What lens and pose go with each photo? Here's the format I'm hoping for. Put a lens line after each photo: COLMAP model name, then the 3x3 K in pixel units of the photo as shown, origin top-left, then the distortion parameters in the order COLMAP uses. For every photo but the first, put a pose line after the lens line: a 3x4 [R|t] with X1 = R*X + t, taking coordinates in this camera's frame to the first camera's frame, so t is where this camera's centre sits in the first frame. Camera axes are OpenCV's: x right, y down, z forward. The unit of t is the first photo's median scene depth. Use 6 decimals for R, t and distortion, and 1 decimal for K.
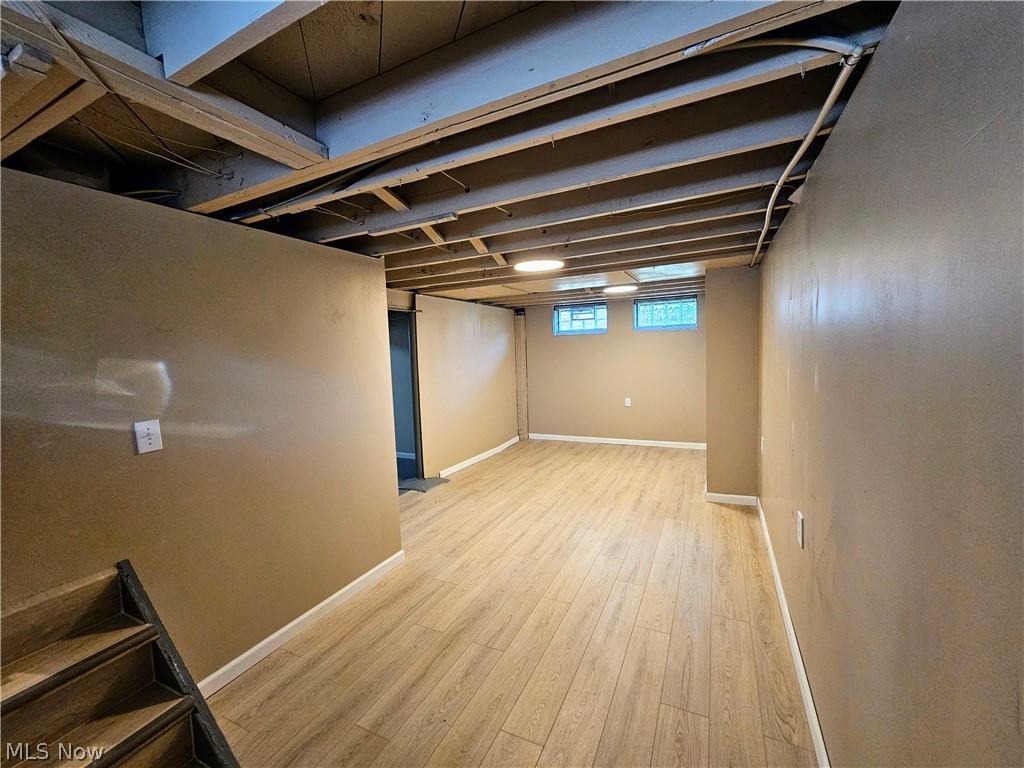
lens RADIAL K [[415.4, 0, 508.7], [0, 415.4, 380.8], [0, 0, 1]] dist [-0.000112, -0.000154]
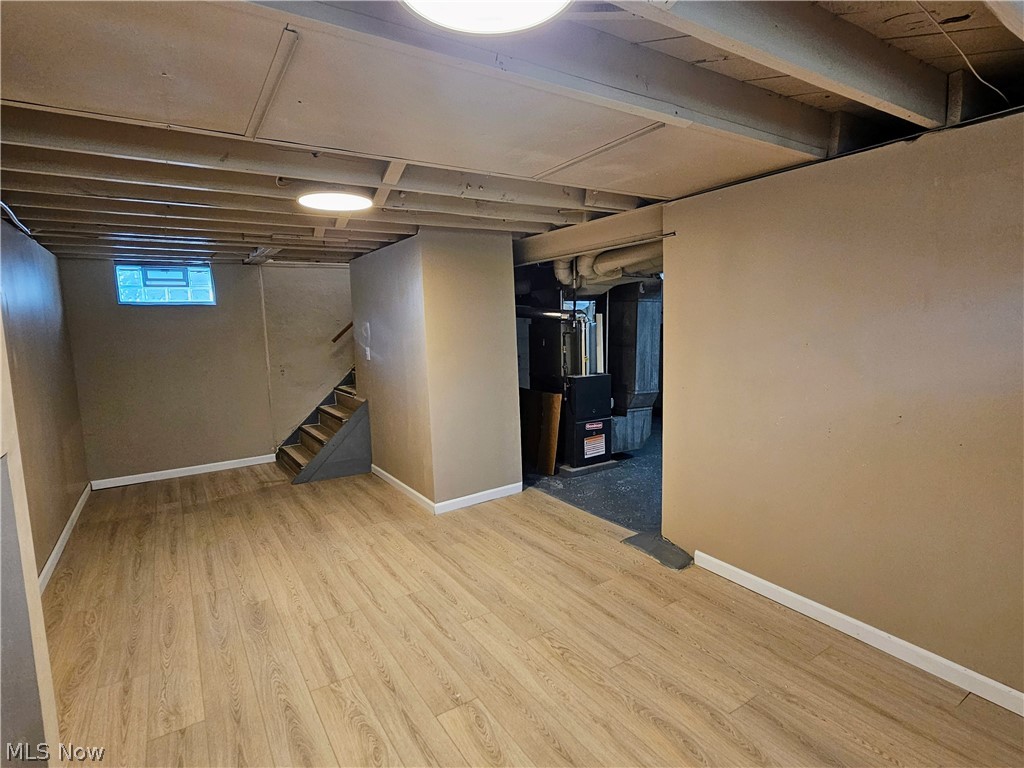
lens RADIAL K [[544.6, 0, 509.5], [0, 544.6, 384.0], [0, 0, 1]] dist [-0.002790, -0.001126]
pose [[-0.518113, 0.151656, -0.841759, 0.639947], [-0.014057, 0.982512, 0.185667, -0.127749], [0.855196, 0.108029, -0.506921, 1.529139]]
